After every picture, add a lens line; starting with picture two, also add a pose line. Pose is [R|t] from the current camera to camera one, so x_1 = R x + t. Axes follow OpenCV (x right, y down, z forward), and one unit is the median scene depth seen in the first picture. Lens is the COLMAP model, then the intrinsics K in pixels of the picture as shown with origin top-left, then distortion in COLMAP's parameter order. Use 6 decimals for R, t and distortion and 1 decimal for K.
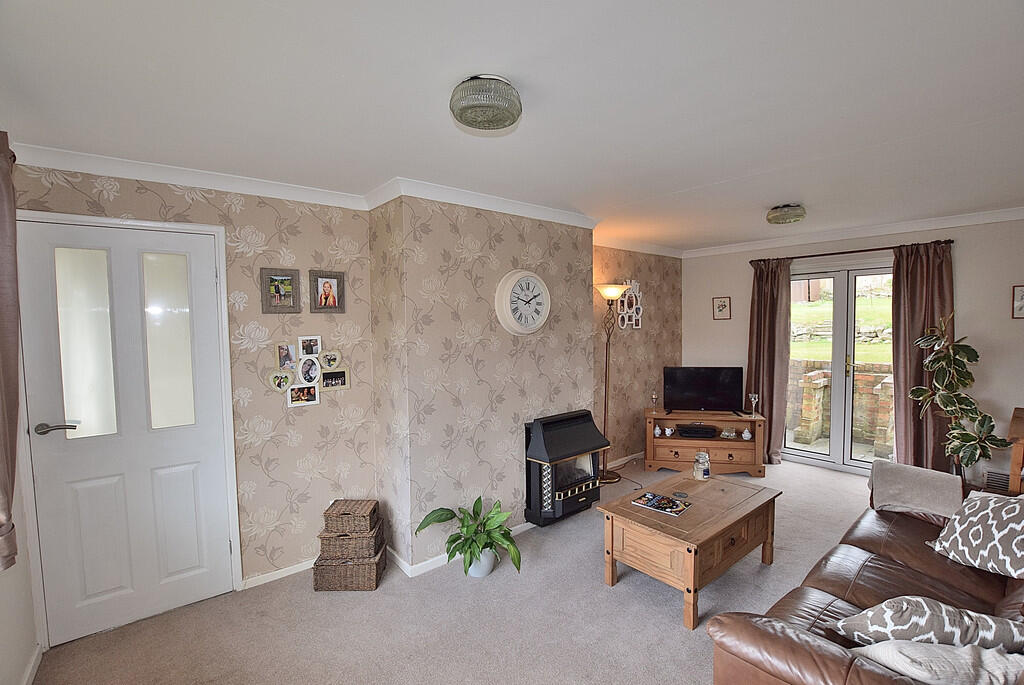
lens RADIAL K [[457.6, 0, 510.0], [0, 457.6, 345.9], [0, 0, 1]] dist [-0.031233, 0.000418]
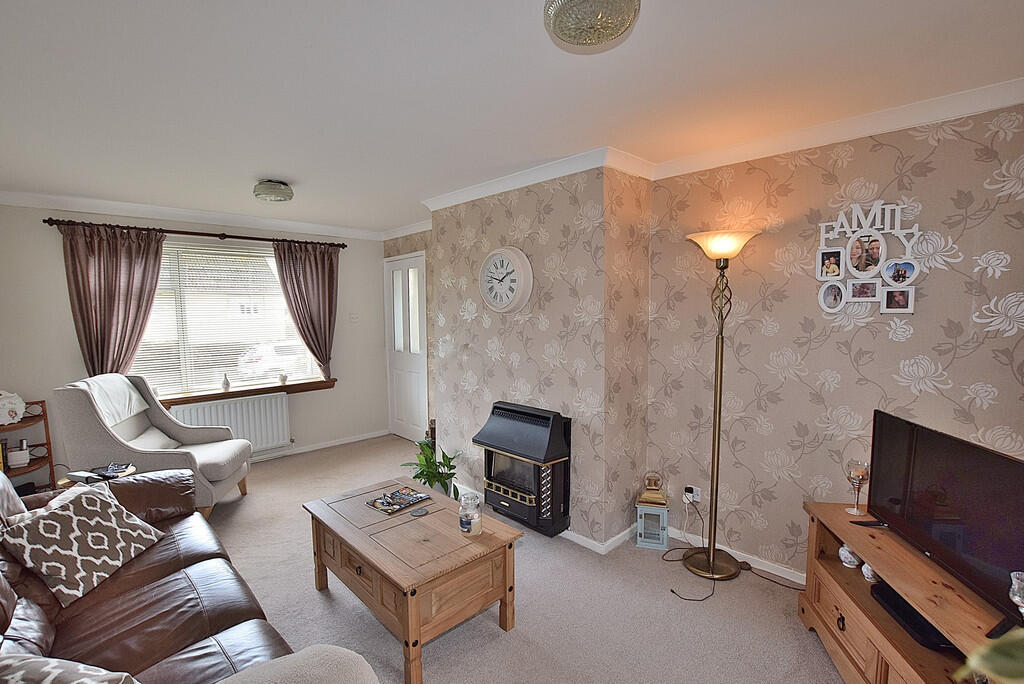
lens RADIAL K [[457.6, 0, 510.0], [0, 457.6, 345.4], [0, 0, 1]] dist [-0.031233, 0.000418]
pose [[0.094684, 0.094513, -0.991011, 0.993933], [-0.044258, 0.994898, 0.090655, -0.045480], [0.994523, 0.035276, 0.098384, 0.904037]]
